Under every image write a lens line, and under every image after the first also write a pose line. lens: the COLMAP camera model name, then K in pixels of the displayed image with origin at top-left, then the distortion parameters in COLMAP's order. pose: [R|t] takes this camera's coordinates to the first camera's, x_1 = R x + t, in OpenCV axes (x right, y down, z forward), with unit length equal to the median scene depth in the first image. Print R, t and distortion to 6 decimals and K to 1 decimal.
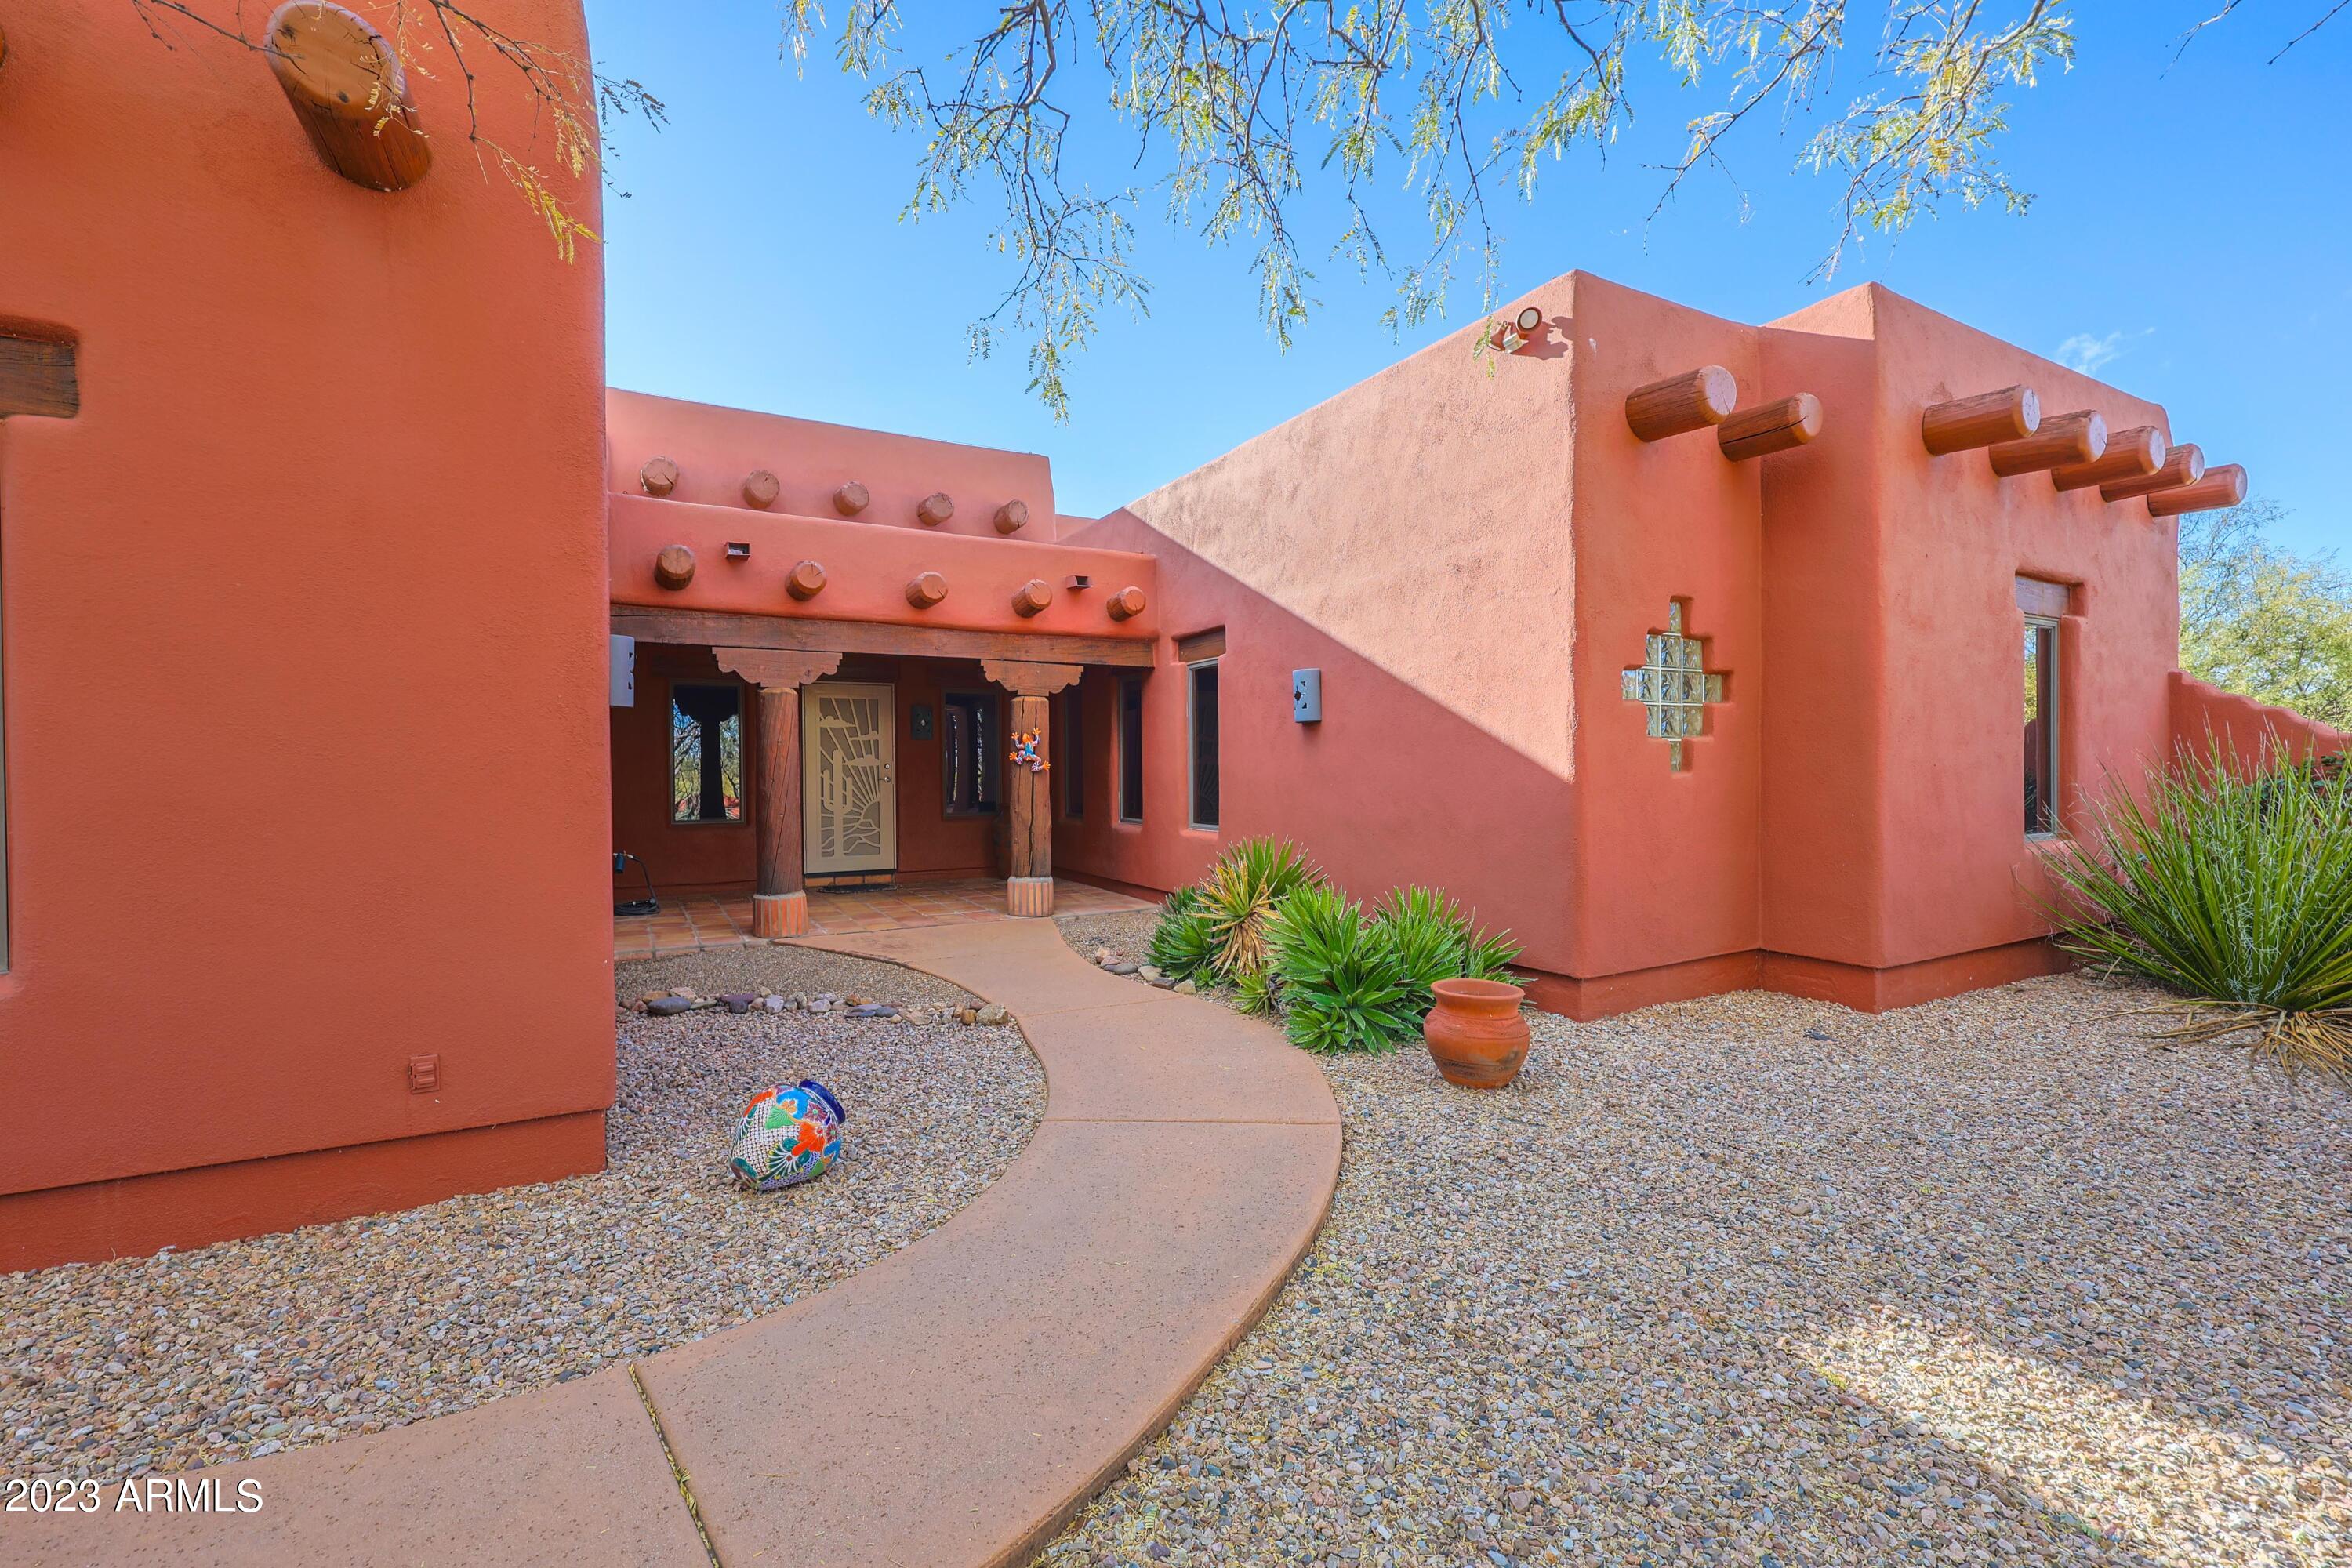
lens RADIAL K [[996.1, 0, 1184.7], [0, 996.1, 783.3], [0, 0, 1]] dist [-0.000818, -0.000331]
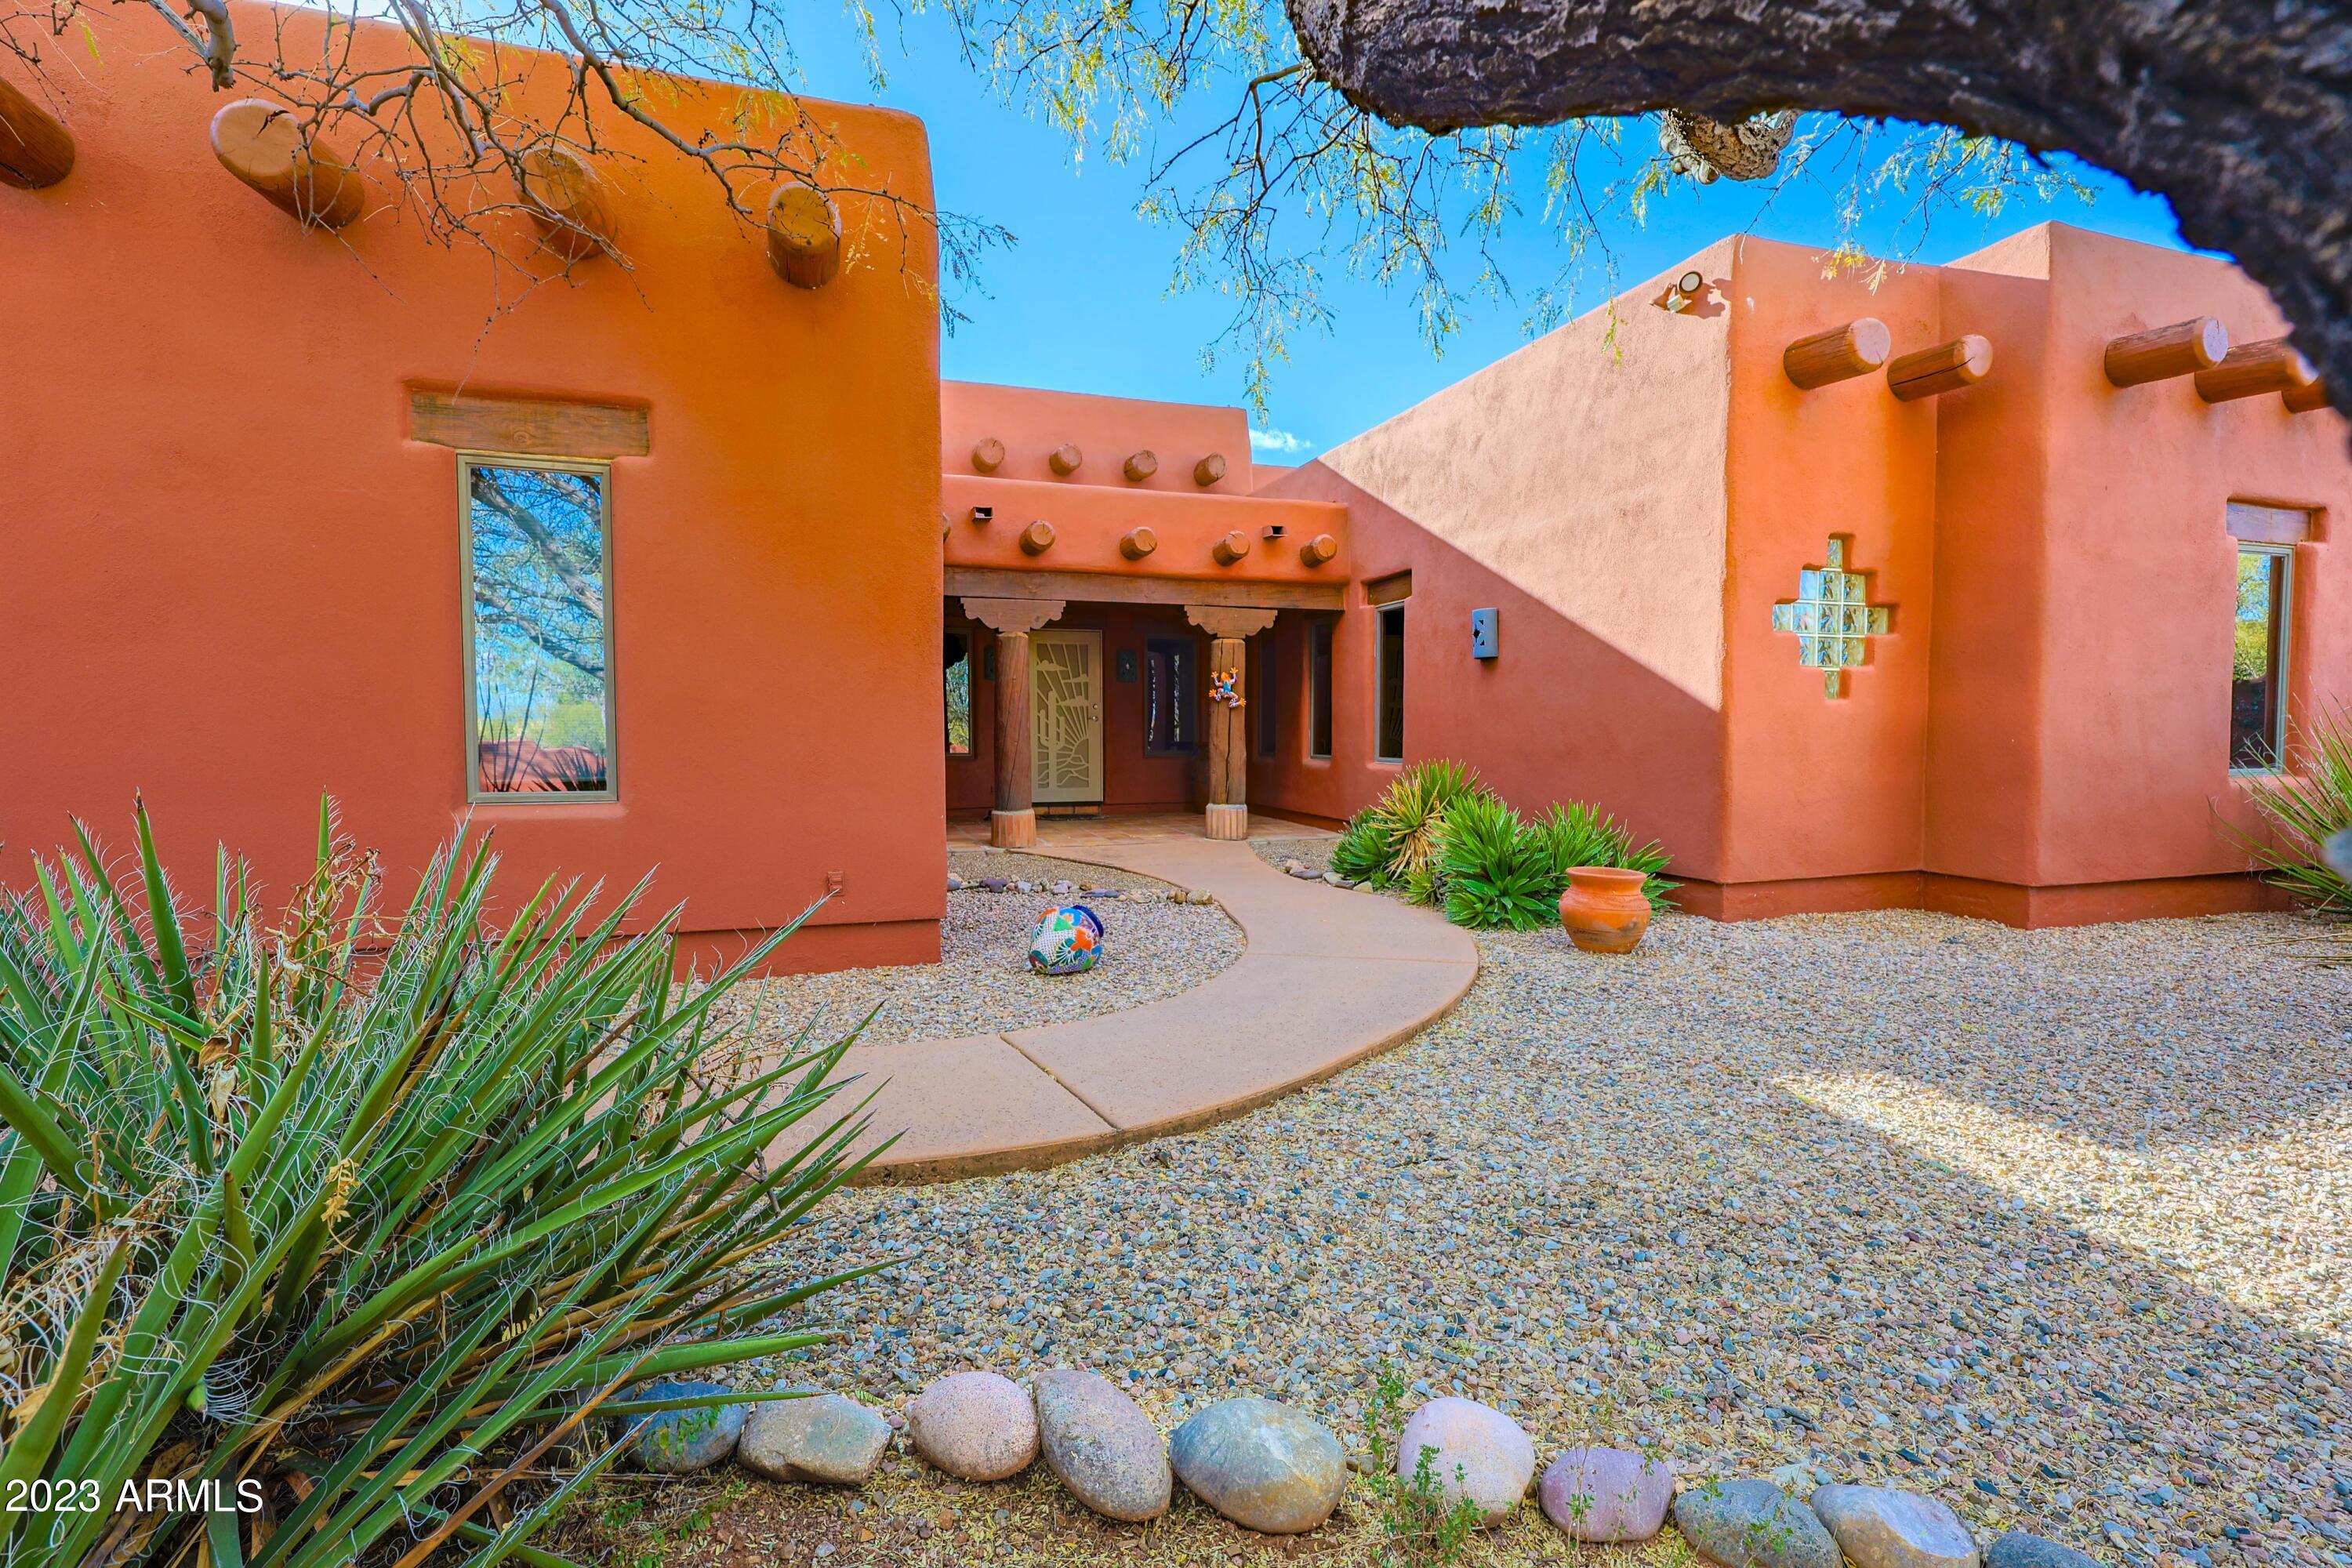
lens RADIAL K [[1021.5, 0, 1171.9], [0, 1021.5, 775.2], [0, 0, 1]] dist [-0.013447, -0.000158]
pose [[0.979693, 0.017476, -0.199742, 0.016778], [-0.009619, 0.999144, 0.040241, 0.029135], [0.200274, -0.037503, 0.979022, -0.186558]]
